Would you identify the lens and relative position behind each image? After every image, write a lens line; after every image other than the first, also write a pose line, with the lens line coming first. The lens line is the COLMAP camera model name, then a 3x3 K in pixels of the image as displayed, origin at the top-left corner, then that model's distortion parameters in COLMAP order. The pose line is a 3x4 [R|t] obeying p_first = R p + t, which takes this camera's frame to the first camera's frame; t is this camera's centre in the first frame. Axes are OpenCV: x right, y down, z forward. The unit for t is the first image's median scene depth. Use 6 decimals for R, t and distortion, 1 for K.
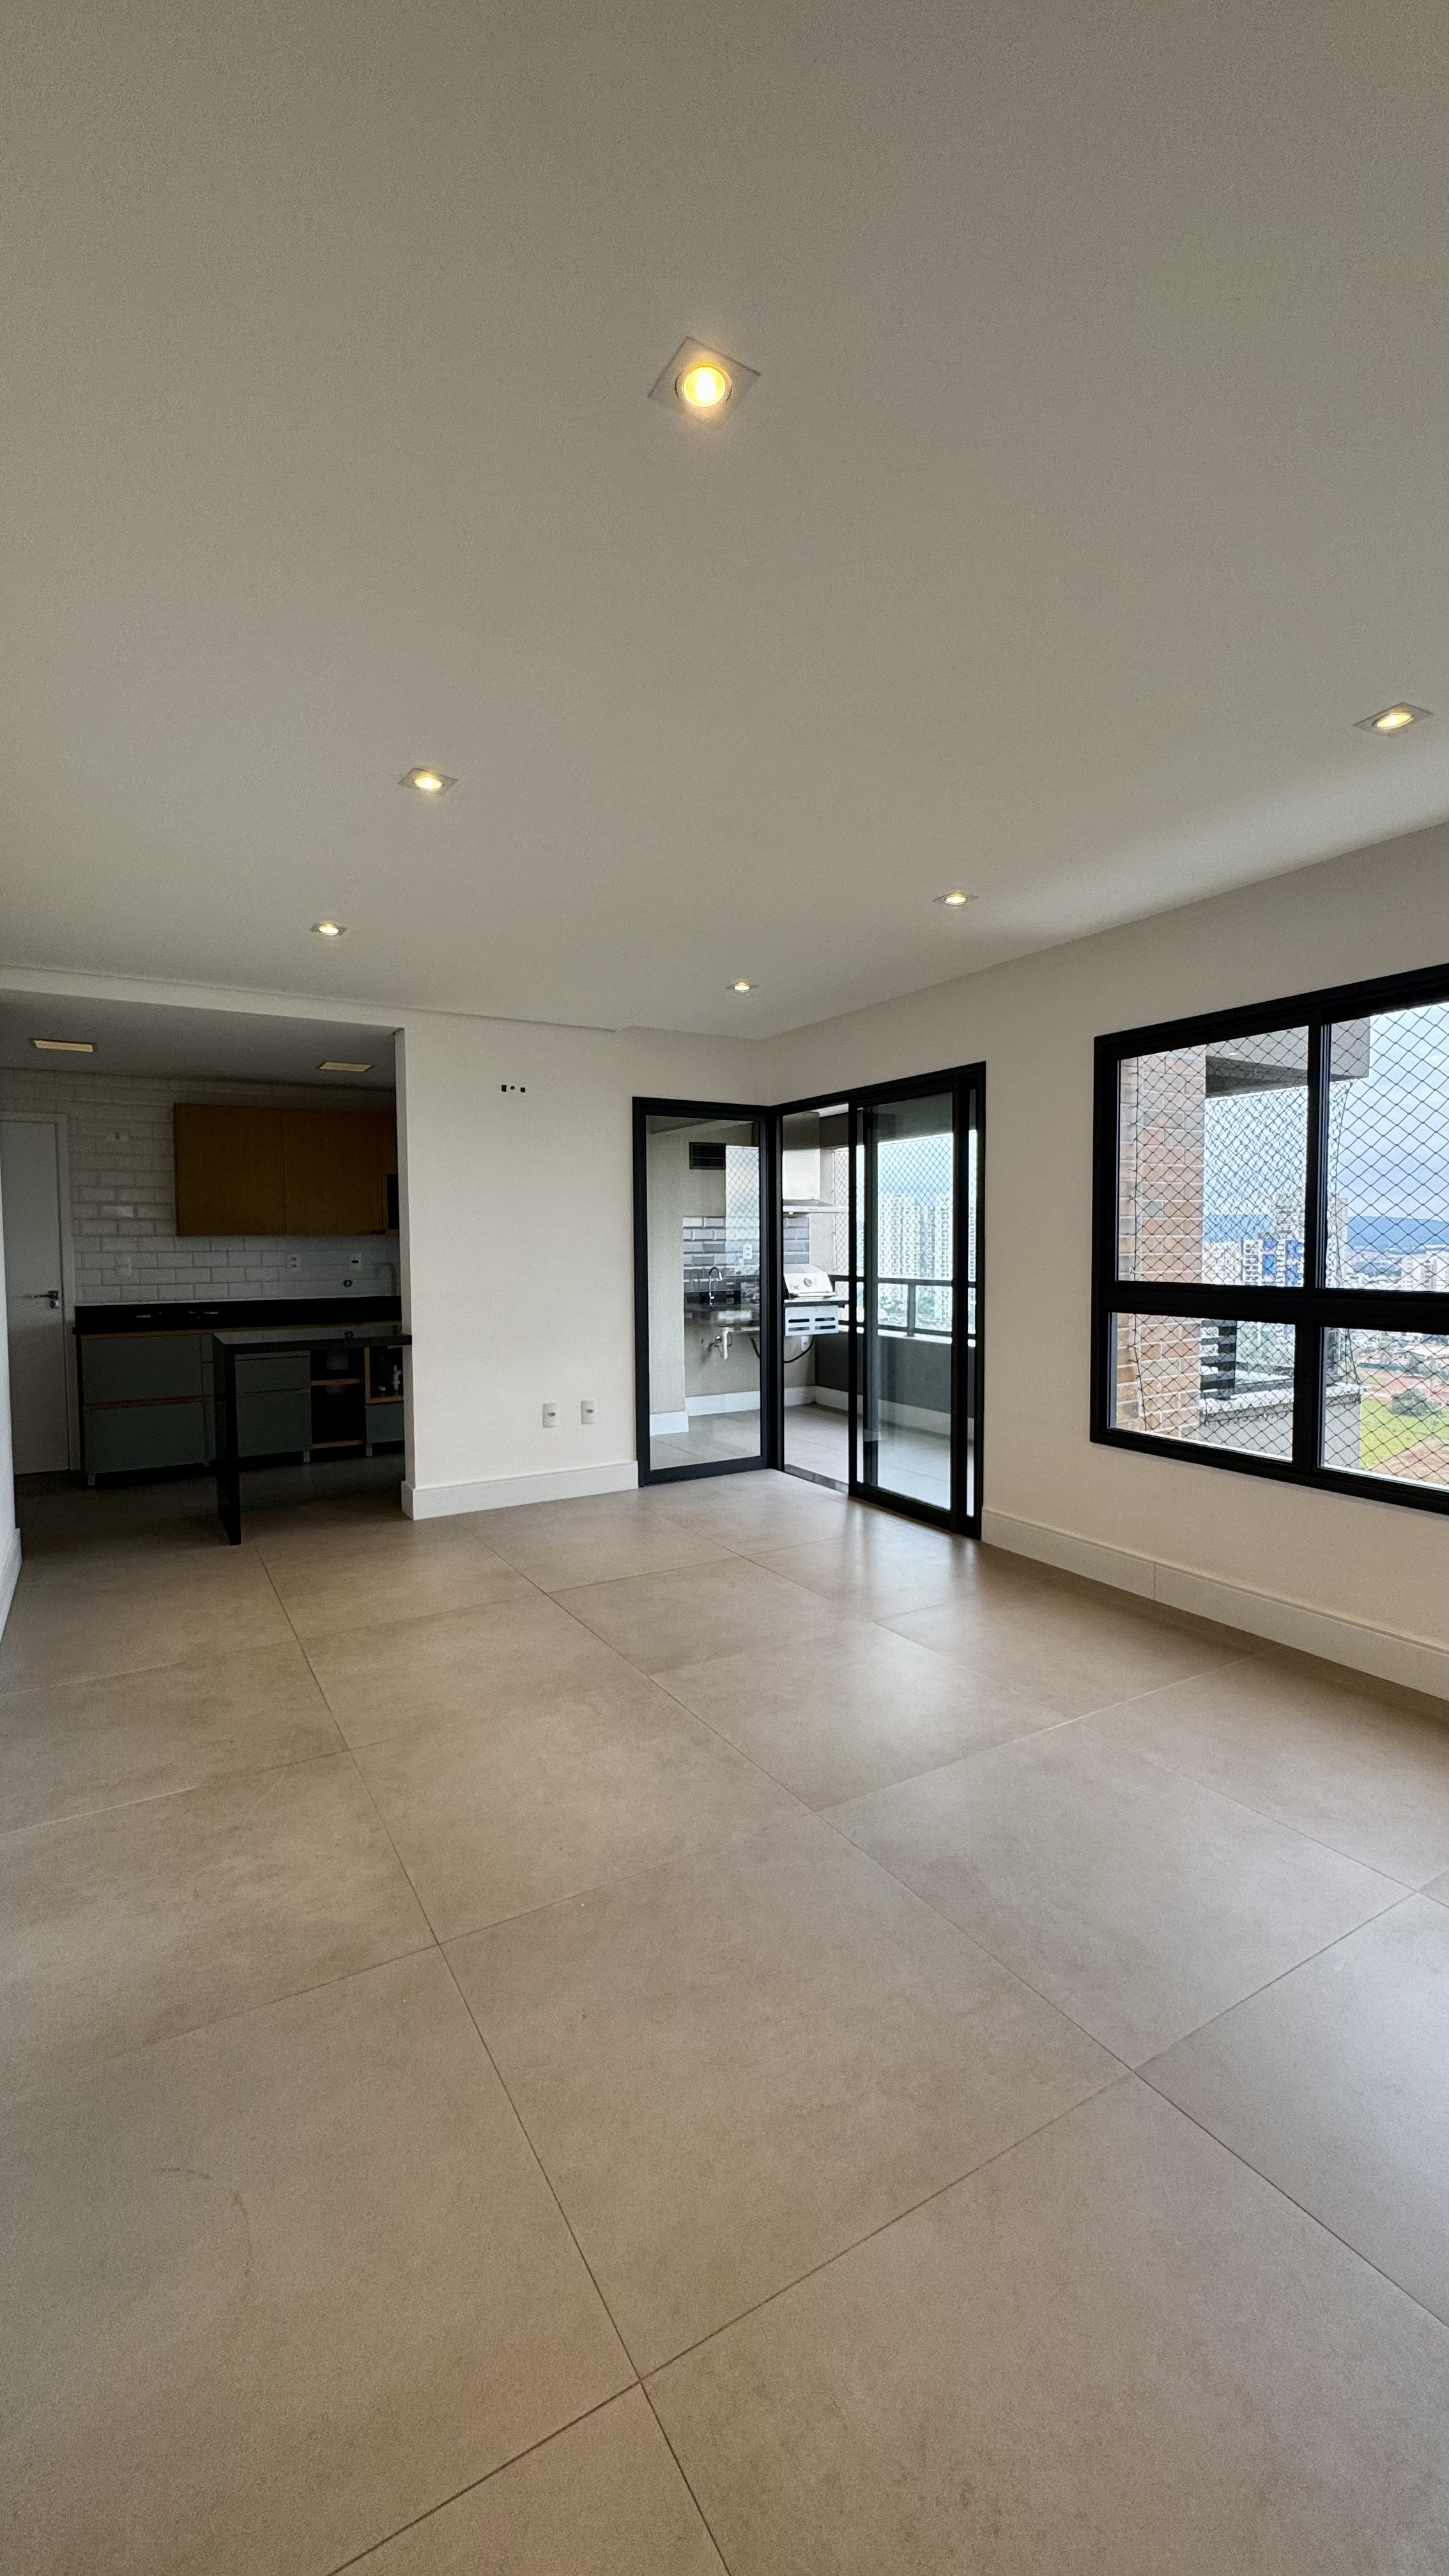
lens RADIAL K [[1031.4, 0, 725.2], [0, 1031.4, 1293.8], [0, 0, 1]] dist [-0.000568, 0.000087]
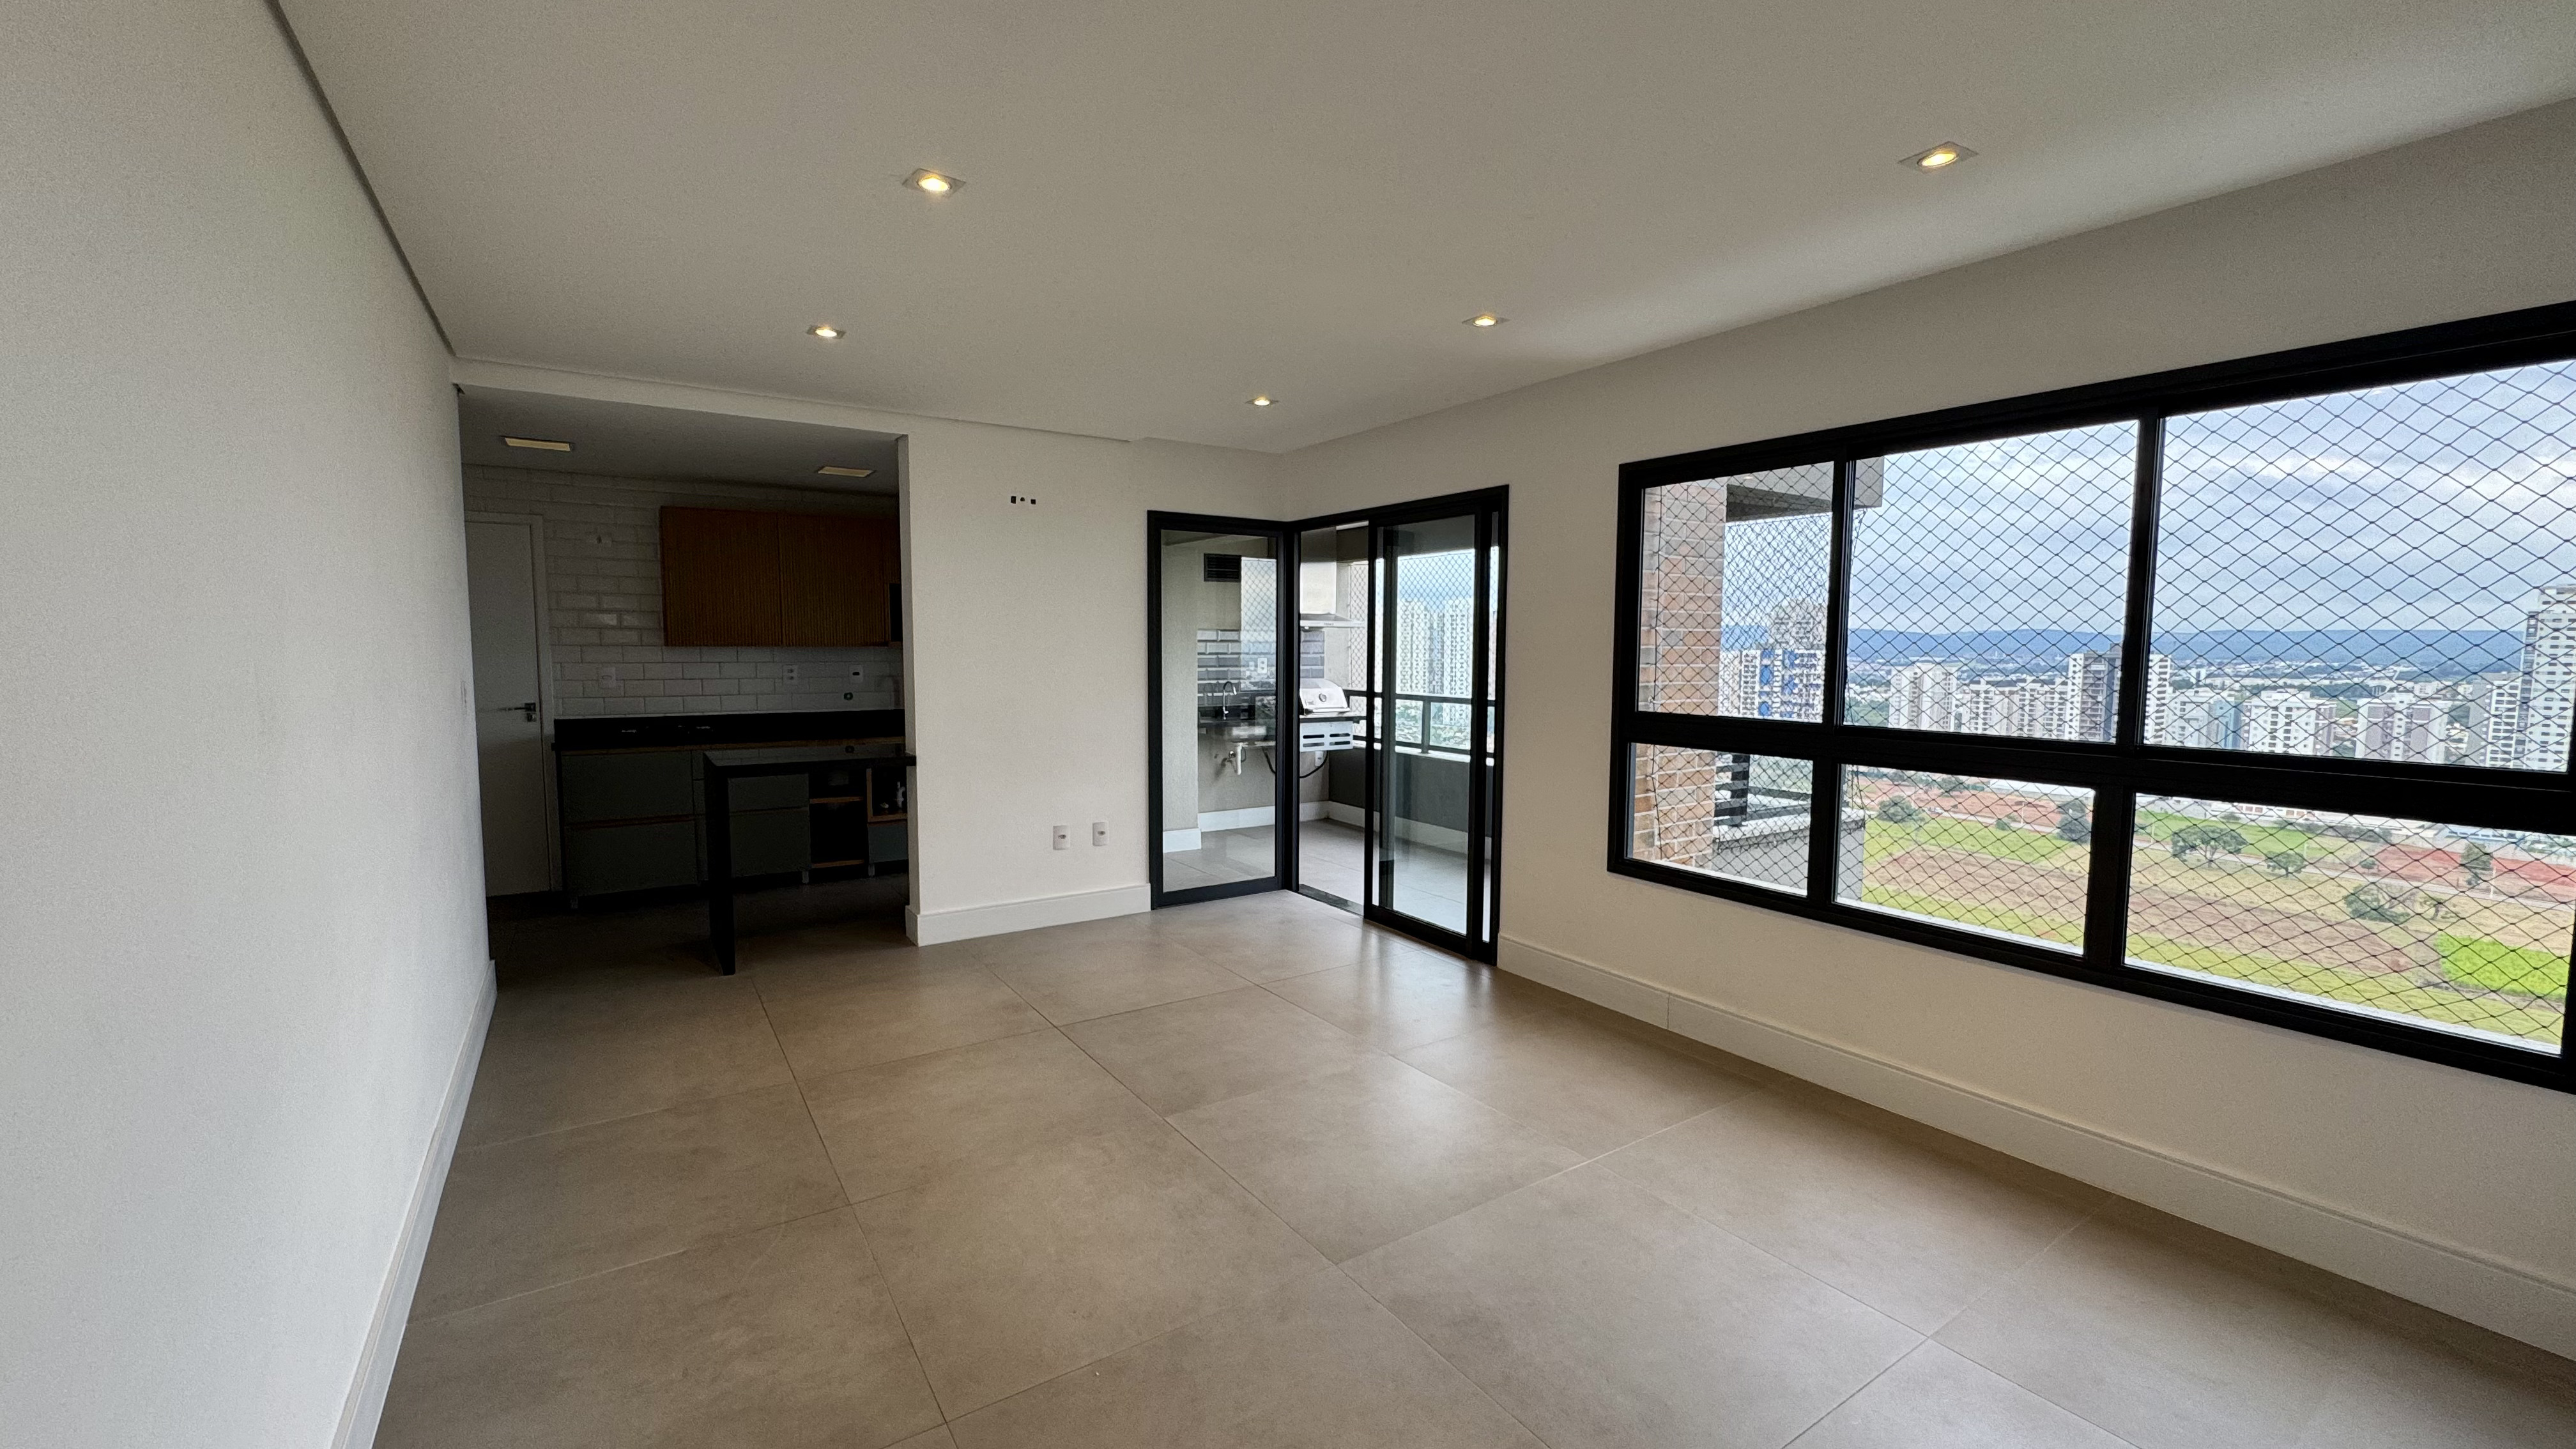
lens RADIAL K [[1031.4, 0, 1293.1], [0, 1031.4, 728.4], [0, 0, 1]] dist [-0.000568, 0.000087]
pose [[0.998403, 0.008427, 0.055867, -0.006415], [-0.010092, 0.999511, 0.029585, -0.018382], [-0.055590, -0.030102, 0.998000, 0.019210]]
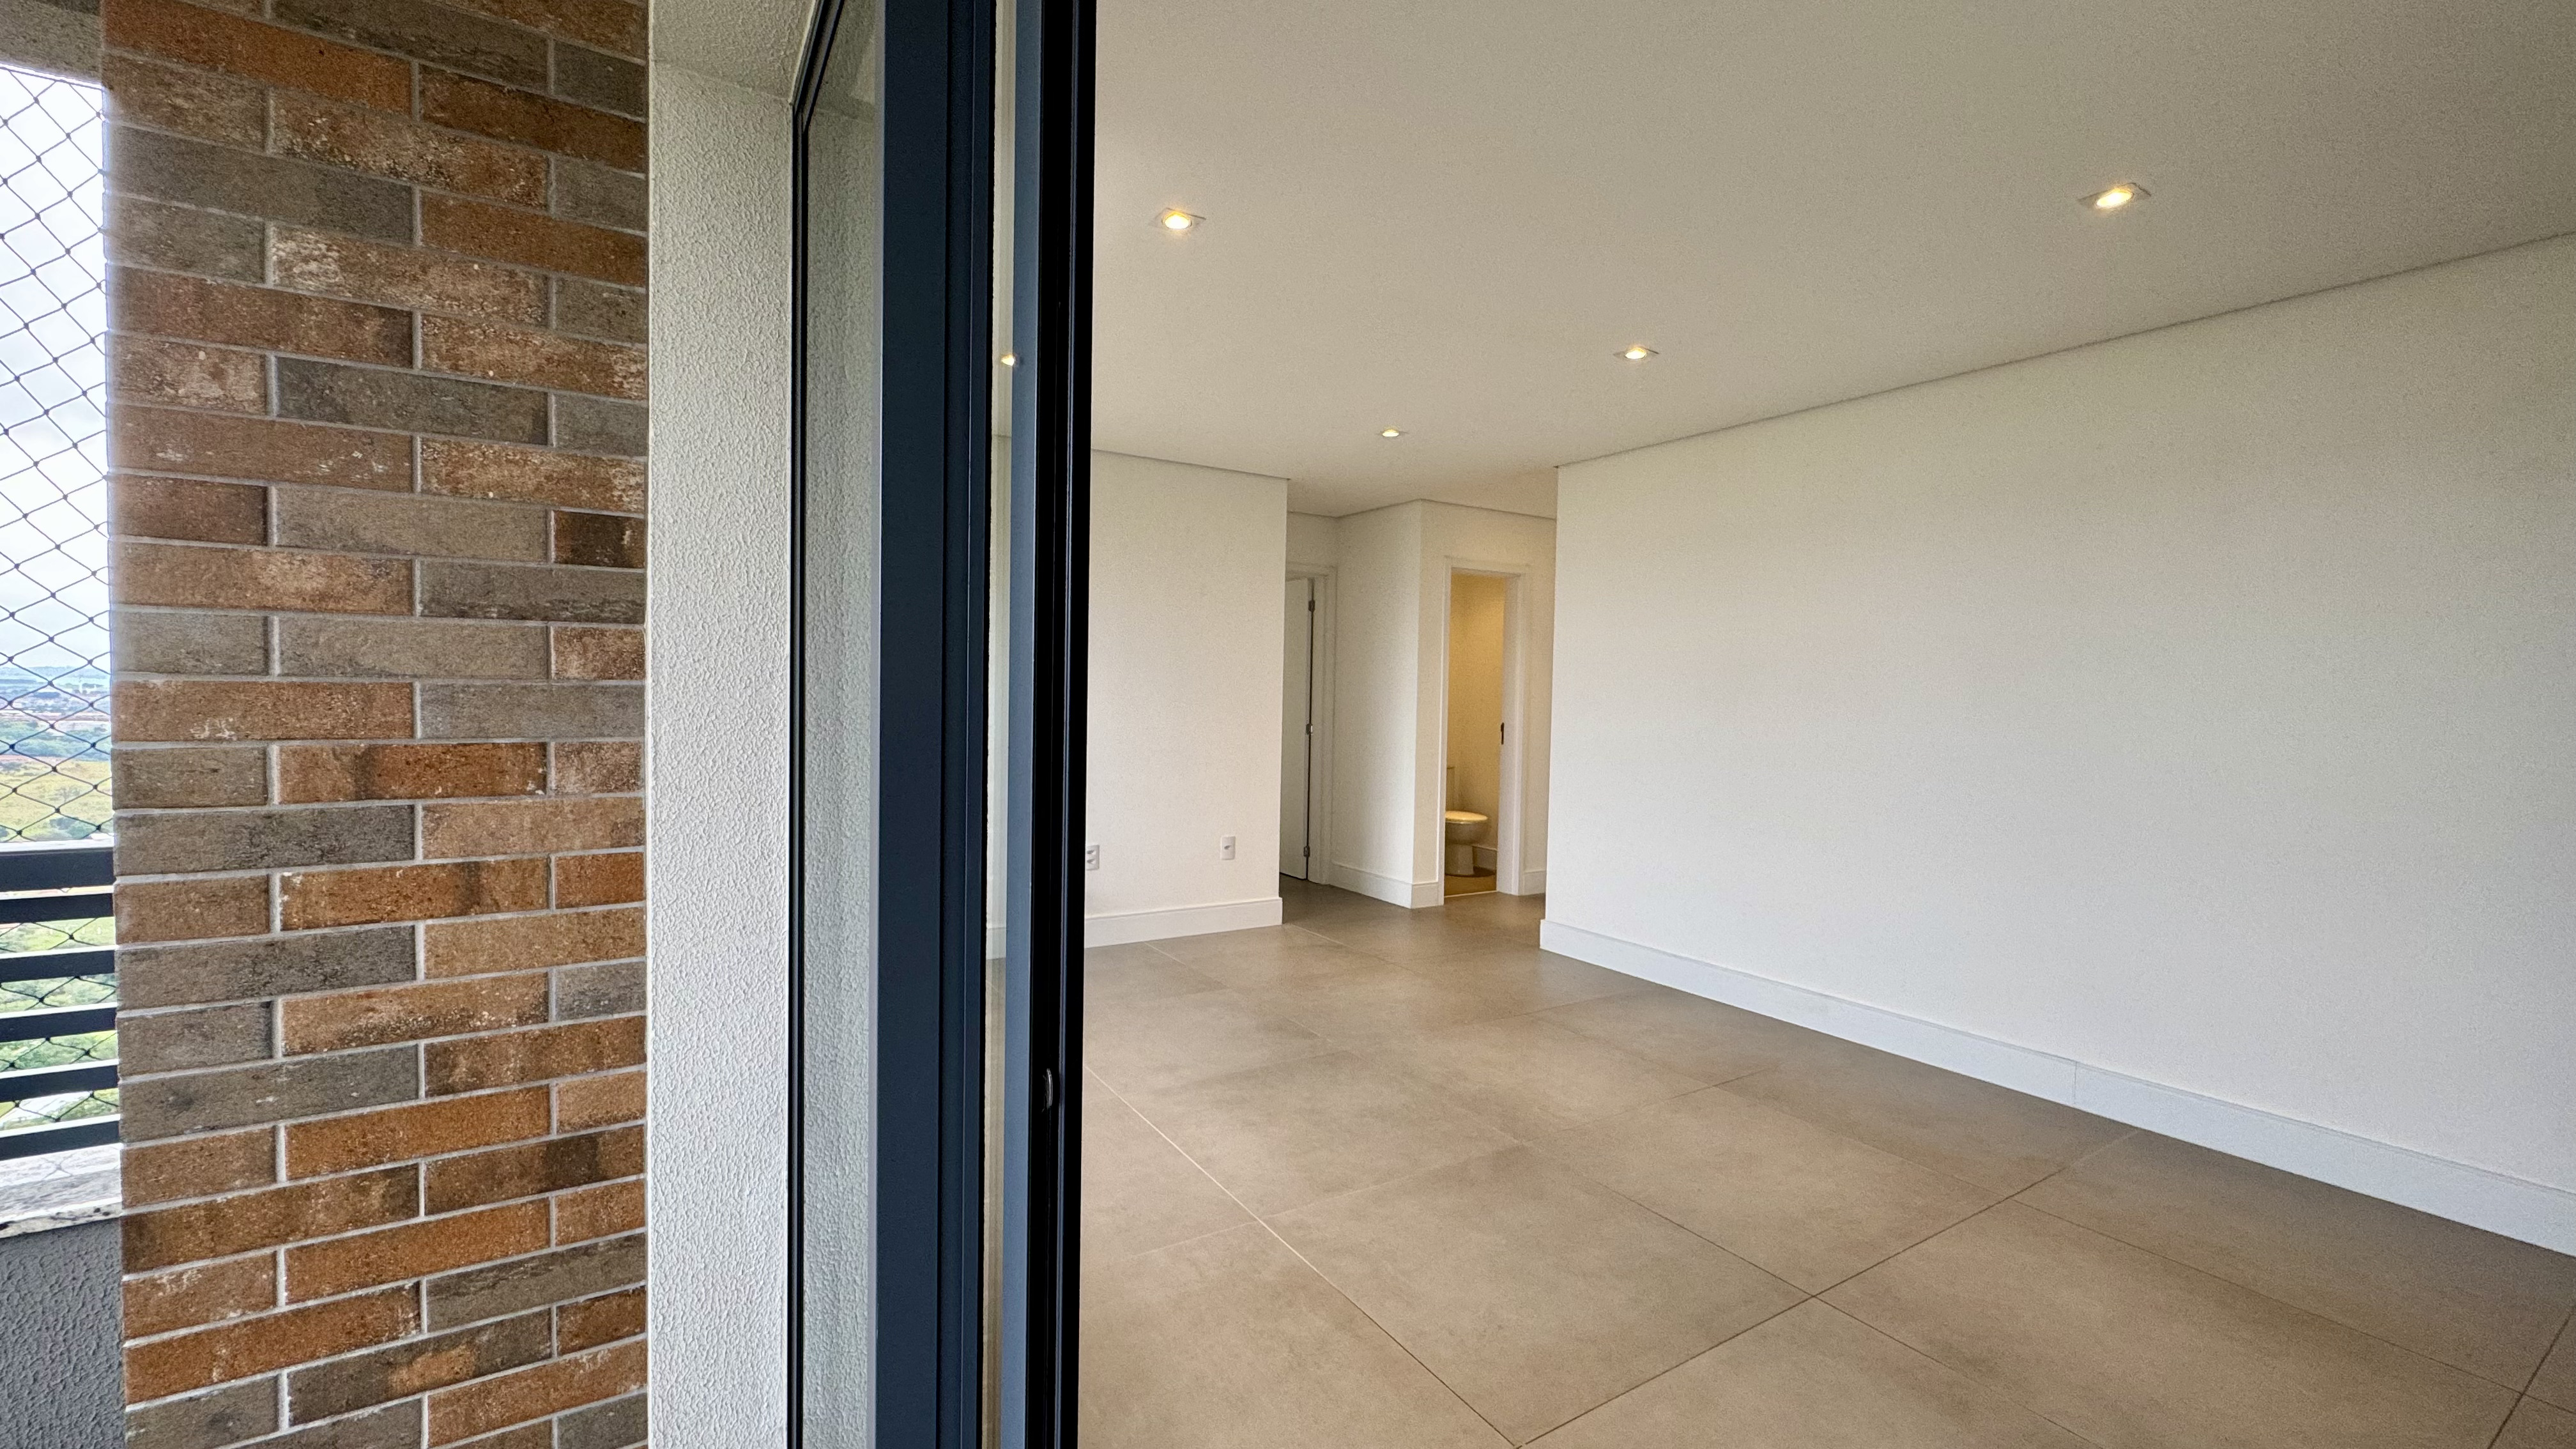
lens RADIAL K [[1031.4, 0, 1293.1], [0, 1031.4, 728.4], [0, 0, 1]] dist [-0.000568, 0.000087]
pose [[-0.999685, -0.010119, -0.022960, 0.105810], [-0.012016, 0.996389, 0.084051, -0.053745], [0.022027, 0.084300, -0.996197, 1.266492]]
